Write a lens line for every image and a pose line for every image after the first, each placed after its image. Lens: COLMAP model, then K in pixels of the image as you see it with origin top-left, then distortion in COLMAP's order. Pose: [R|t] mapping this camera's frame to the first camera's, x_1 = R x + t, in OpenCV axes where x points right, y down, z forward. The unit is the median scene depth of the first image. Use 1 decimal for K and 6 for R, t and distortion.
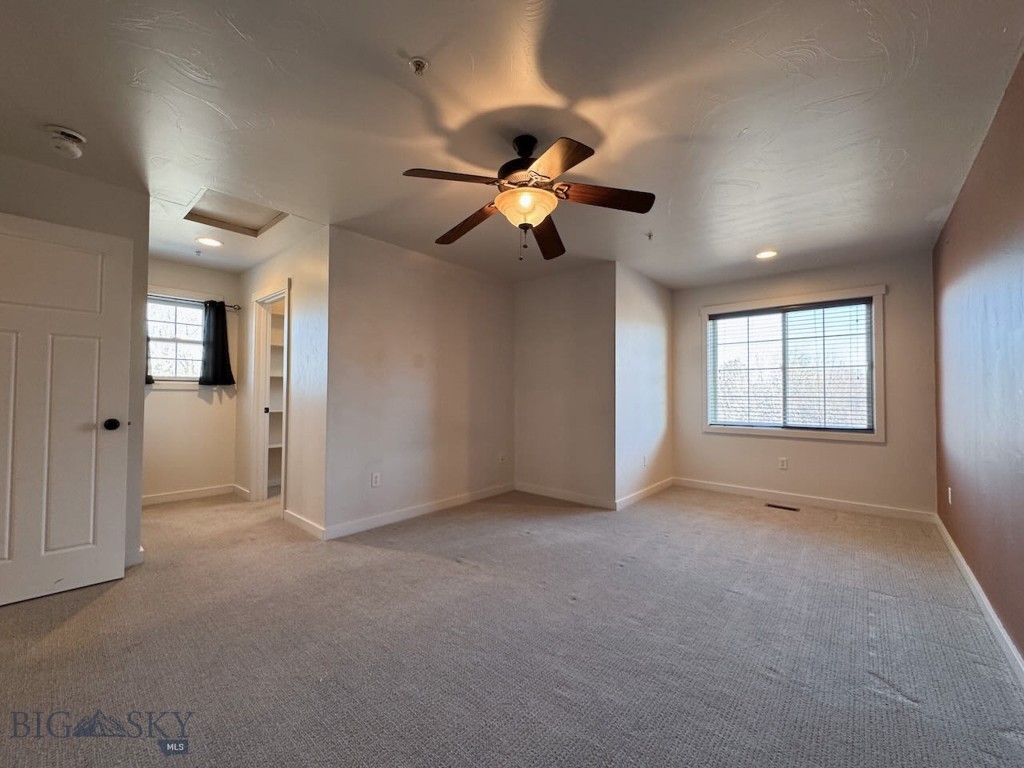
lens RADIAL K [[416.3, 0, 502.7], [0, 416.3, 383.5], [0, 0, 1]] dist [0.000976, 0.000374]
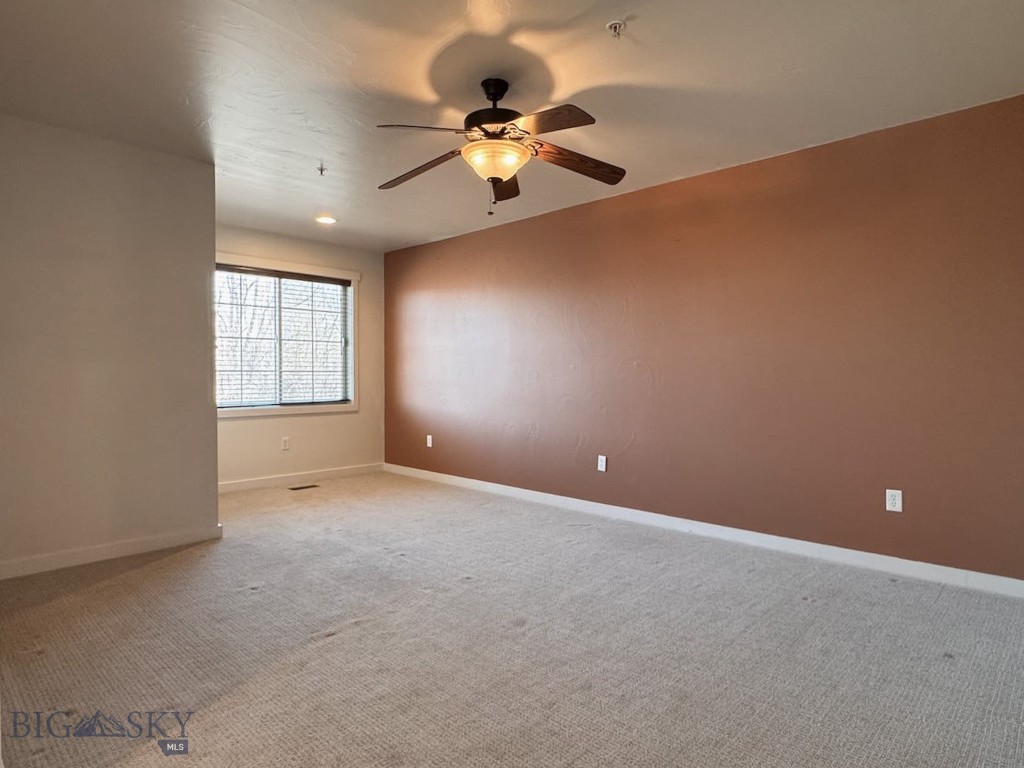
lens RADIAL K [[599.5, 0, 521.6], [0, 599.5, 388.7], [0, 0, 1]] dist [0.003144, -0.004474]
pose [[0.017928, -0.030298, 0.999380, -0.663609], [-0.024096, 0.999237, 0.030726, 0.018148], [-0.999549, -0.024632, 0.017184, 0.476838]]
